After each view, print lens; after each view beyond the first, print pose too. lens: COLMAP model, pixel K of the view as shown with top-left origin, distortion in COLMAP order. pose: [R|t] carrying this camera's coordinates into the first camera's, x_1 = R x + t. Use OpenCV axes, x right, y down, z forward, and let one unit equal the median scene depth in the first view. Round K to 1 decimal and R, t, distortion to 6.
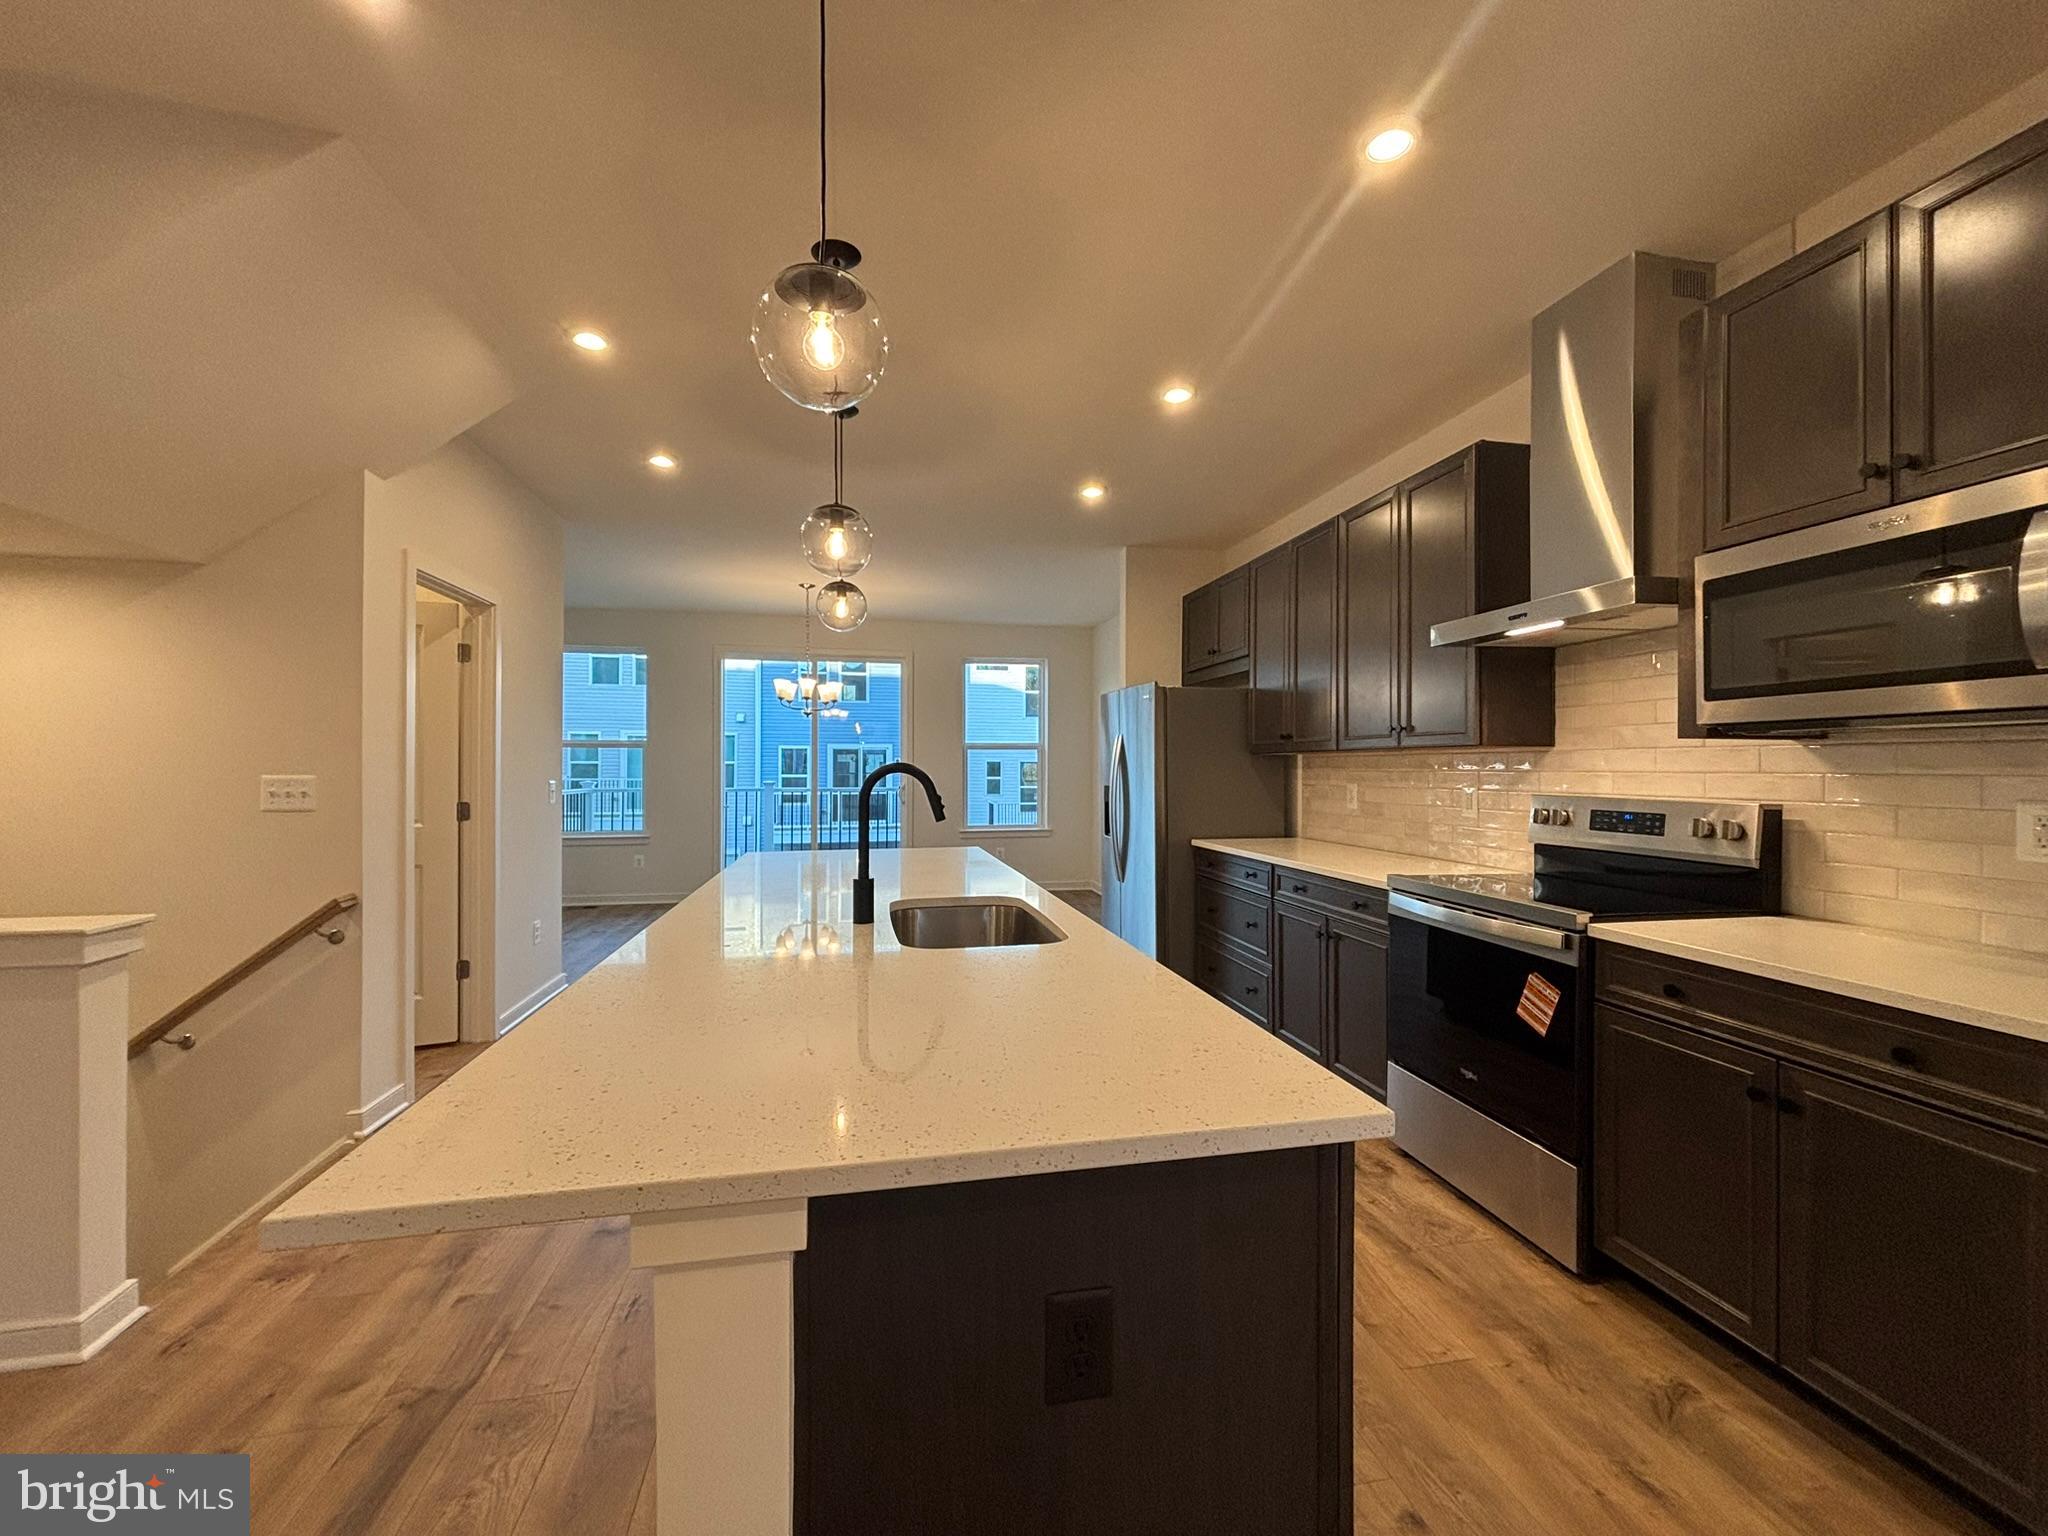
lens RADIAL K [[818.1, 0, 1021.8], [0, 818.1, 762.3], [0, 0, 1]] dist [-0.004467, 0.000385]
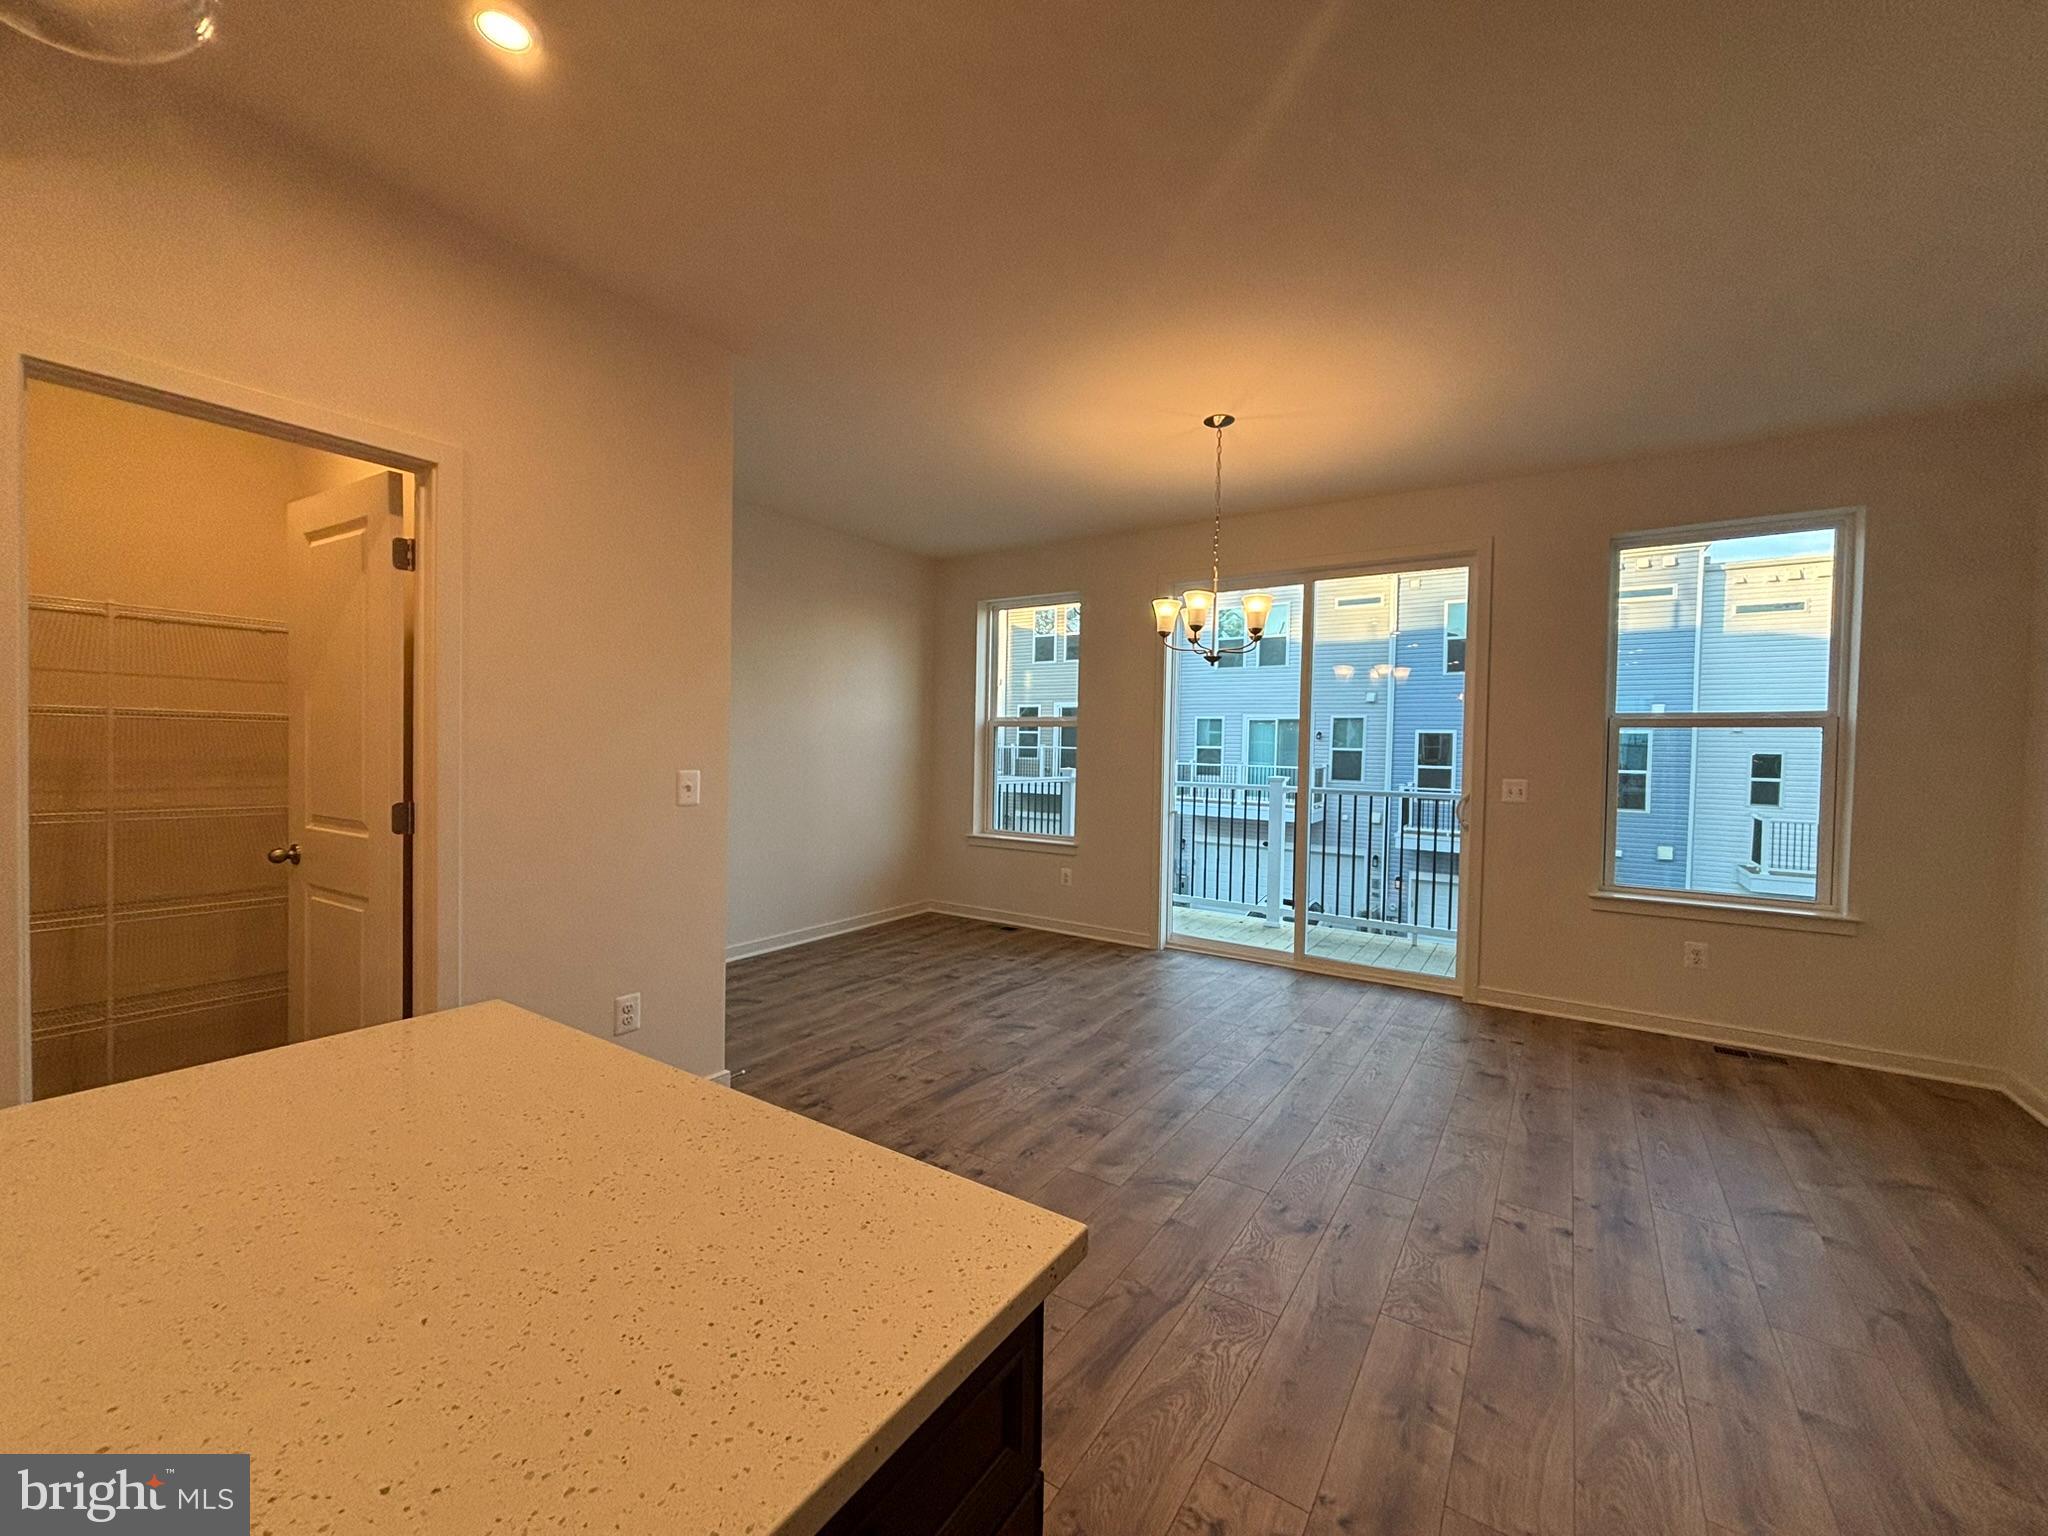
lens RADIAL K [[818.1, 0, 1021.8], [0, 818.1, 765.6], [0, 0, 1]] dist [-0.004467, 0.000385]
pose [[0.700238, 0.028042, -0.713359, 0.086644], [-0.013617, 0.999571, 0.025926, -0.001727], [0.713780, -0.008441, 0.700319, 1.225866]]
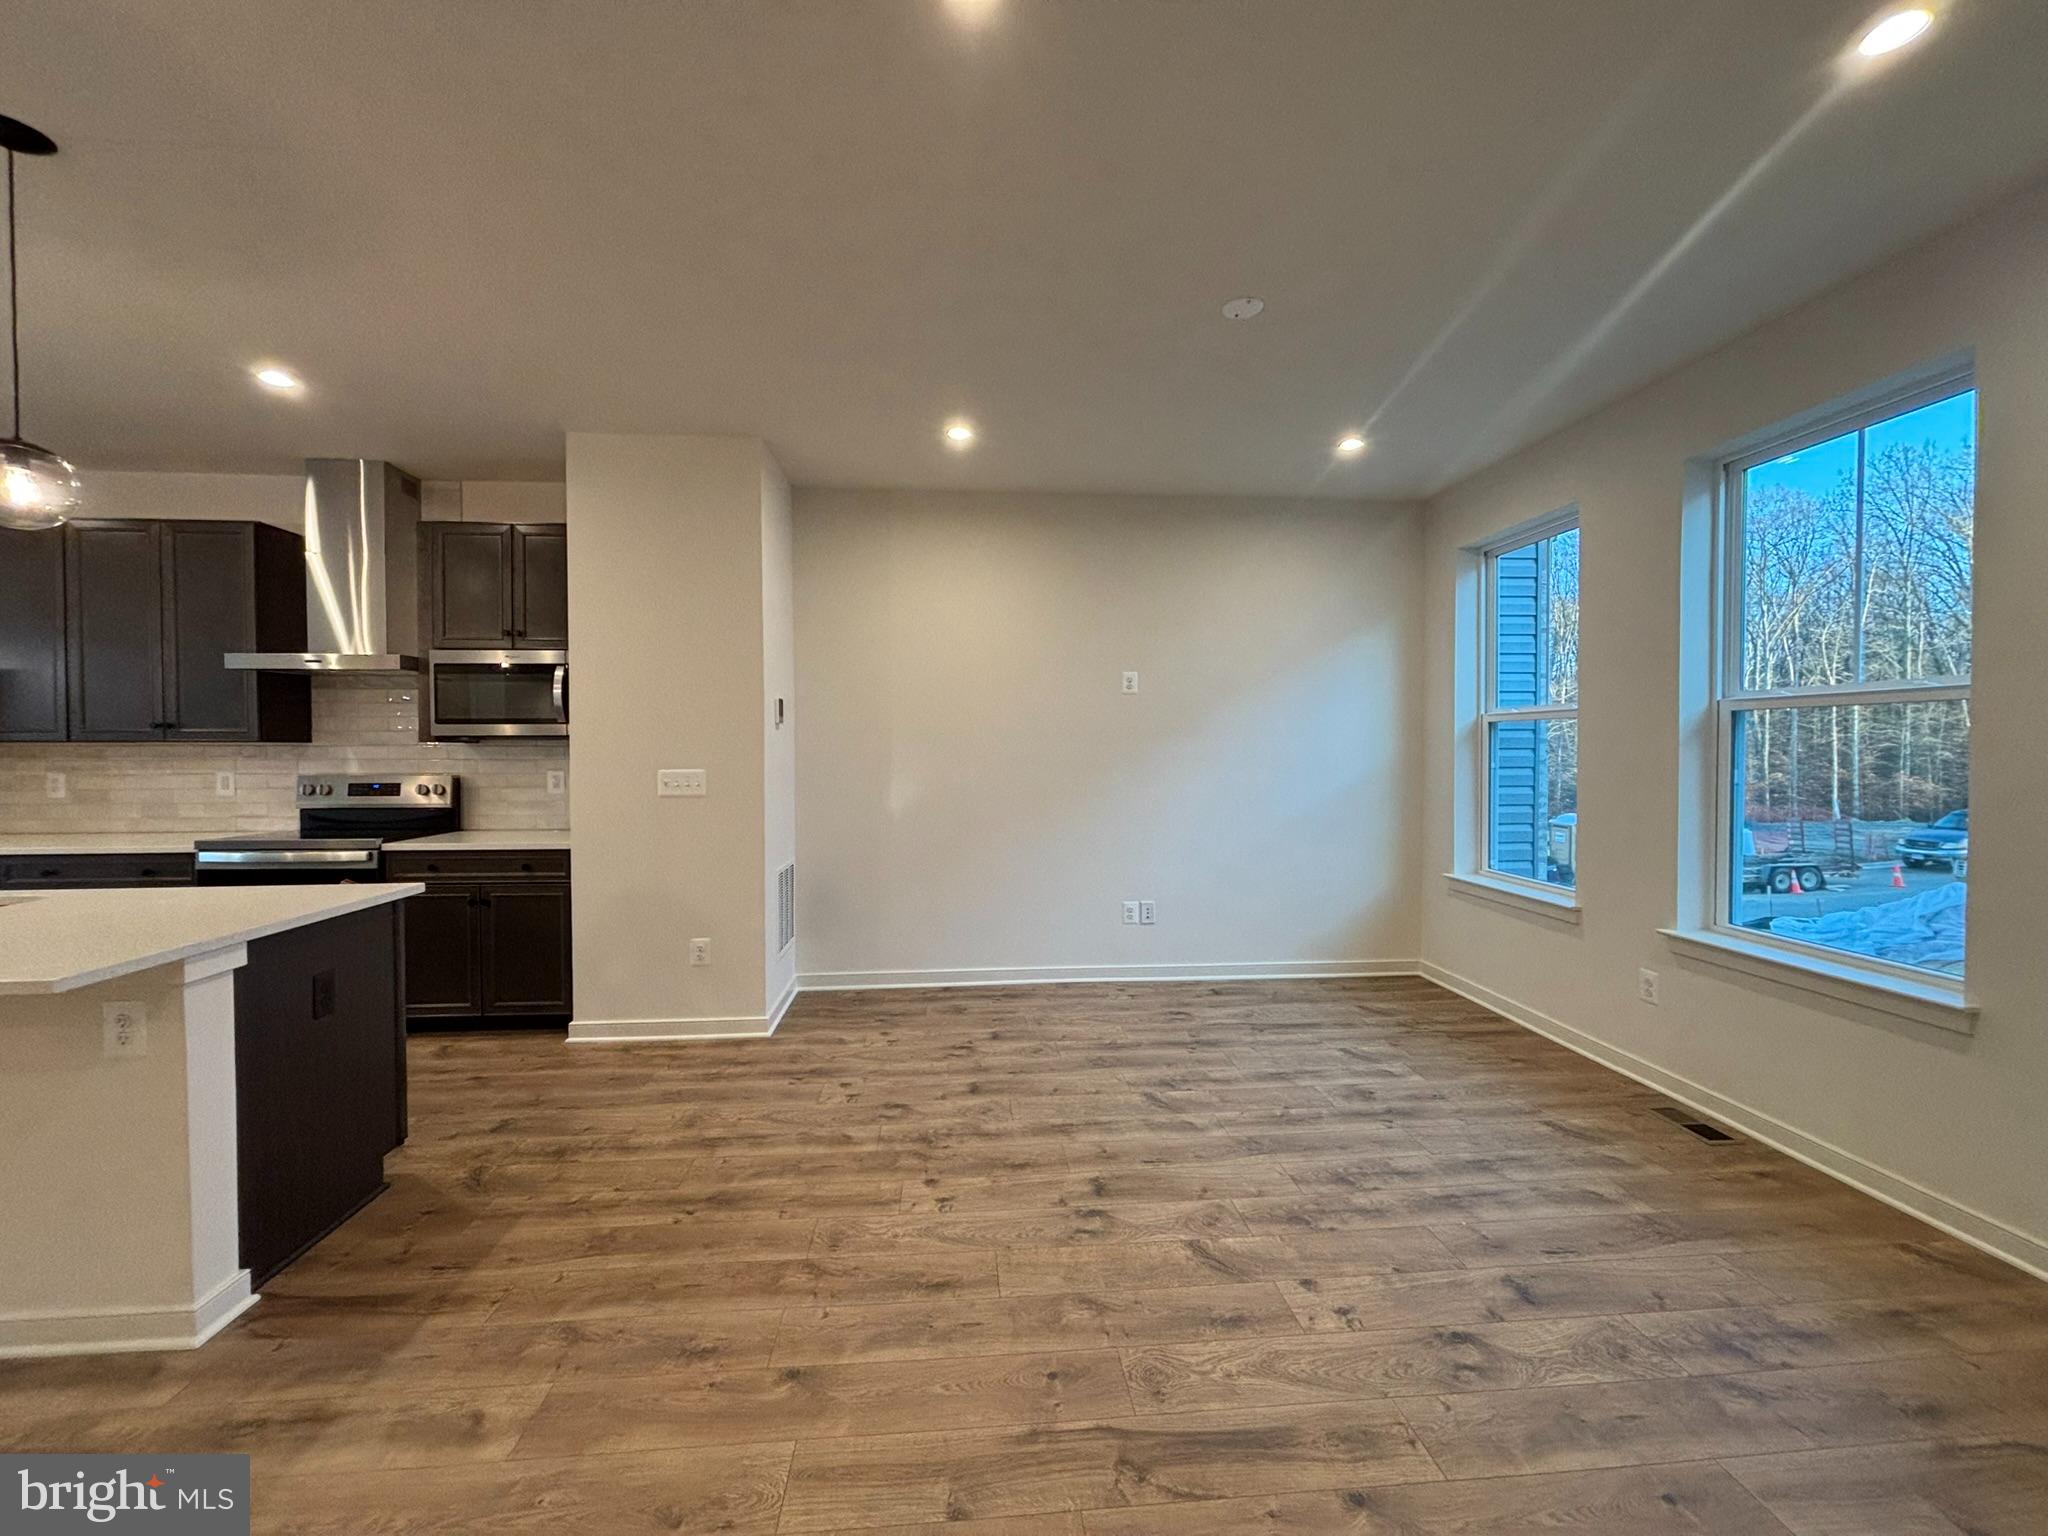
lens RADIAL K [[818.1, 0, 1031.0], [0, 818.1, 765.8], [0, 0, 1]] dist [-0.004467, 0.000385]
pose [[0.100911, -0.021322, 0.994667, -0.702854], [-0.005263, 0.999745, 0.021965, -0.017069], [-0.994882, -0.007451, 0.100773, -0.454191]]
